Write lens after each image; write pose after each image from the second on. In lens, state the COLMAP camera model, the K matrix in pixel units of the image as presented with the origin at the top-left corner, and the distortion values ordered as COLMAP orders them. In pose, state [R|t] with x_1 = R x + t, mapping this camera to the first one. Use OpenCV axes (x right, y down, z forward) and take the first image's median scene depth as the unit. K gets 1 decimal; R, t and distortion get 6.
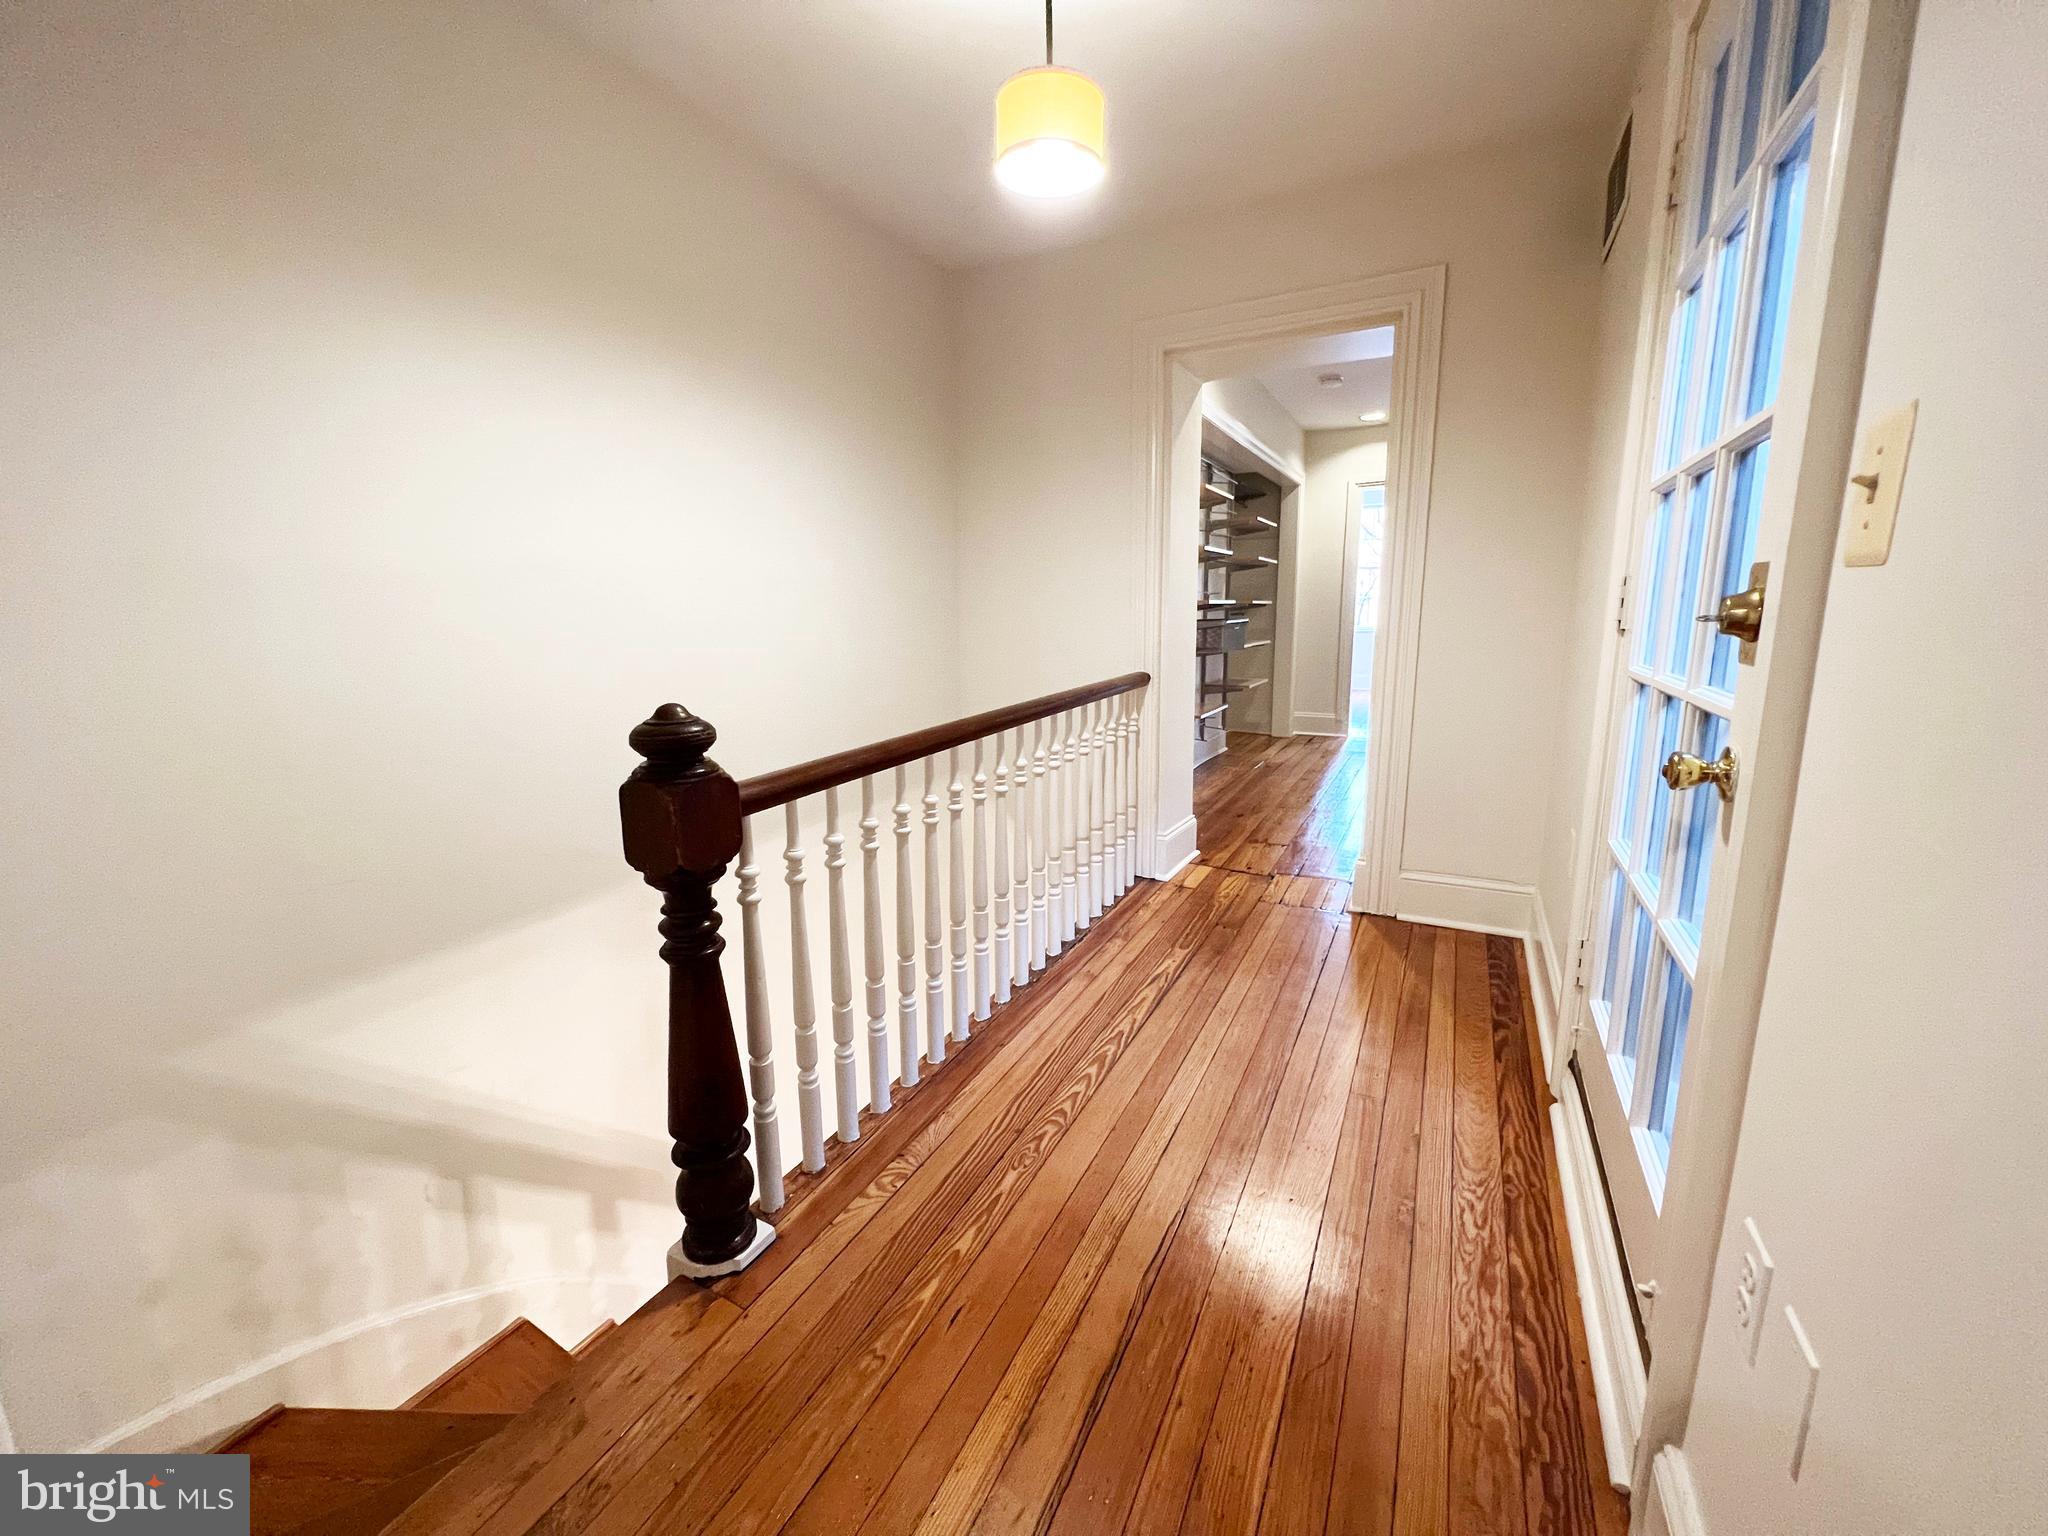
lens RADIAL K [[853.8, 0, 1021.5], [0, 853.8, 762.1], [0, 0, 1]] dist [-0.000772, 0.000551]
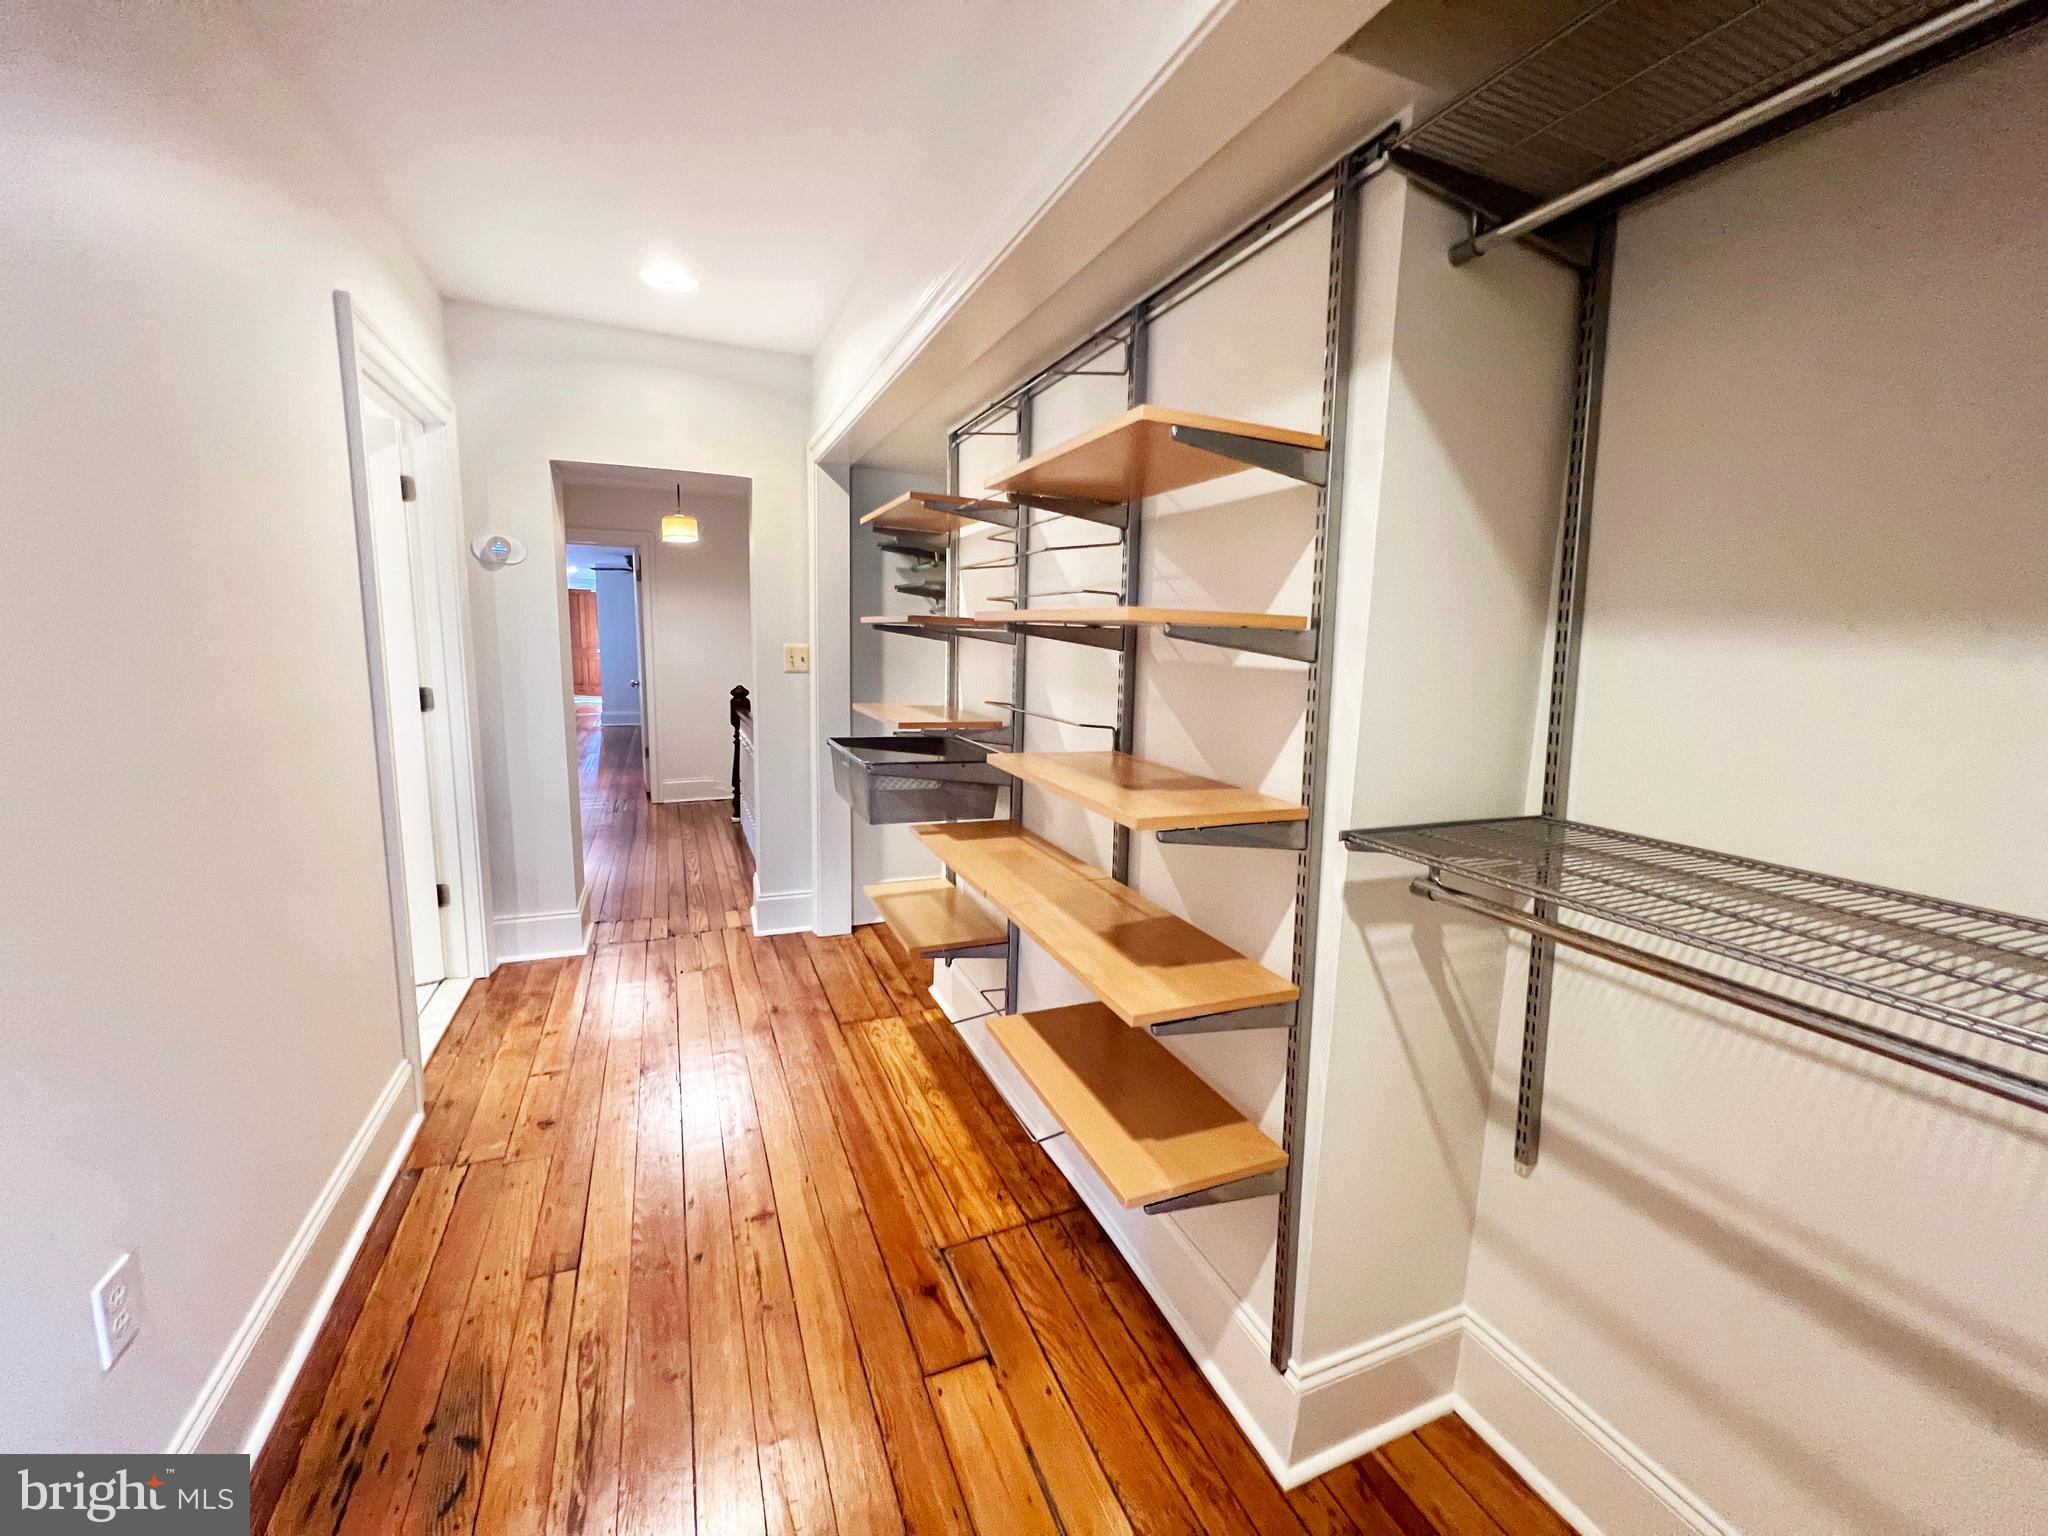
lens RADIAL K [[853.8, 0, 1021.5], [0, 853.8, 762.1], [0, 0, 1]] dist [-0.000772, 0.000551]
pose [[-0.652773, 0.096962, -0.751322, 1.023640], [-0.160675, 0.951490, 0.262395, -0.557311], [0.740318, 0.292003, -0.605528, 2.466902]]
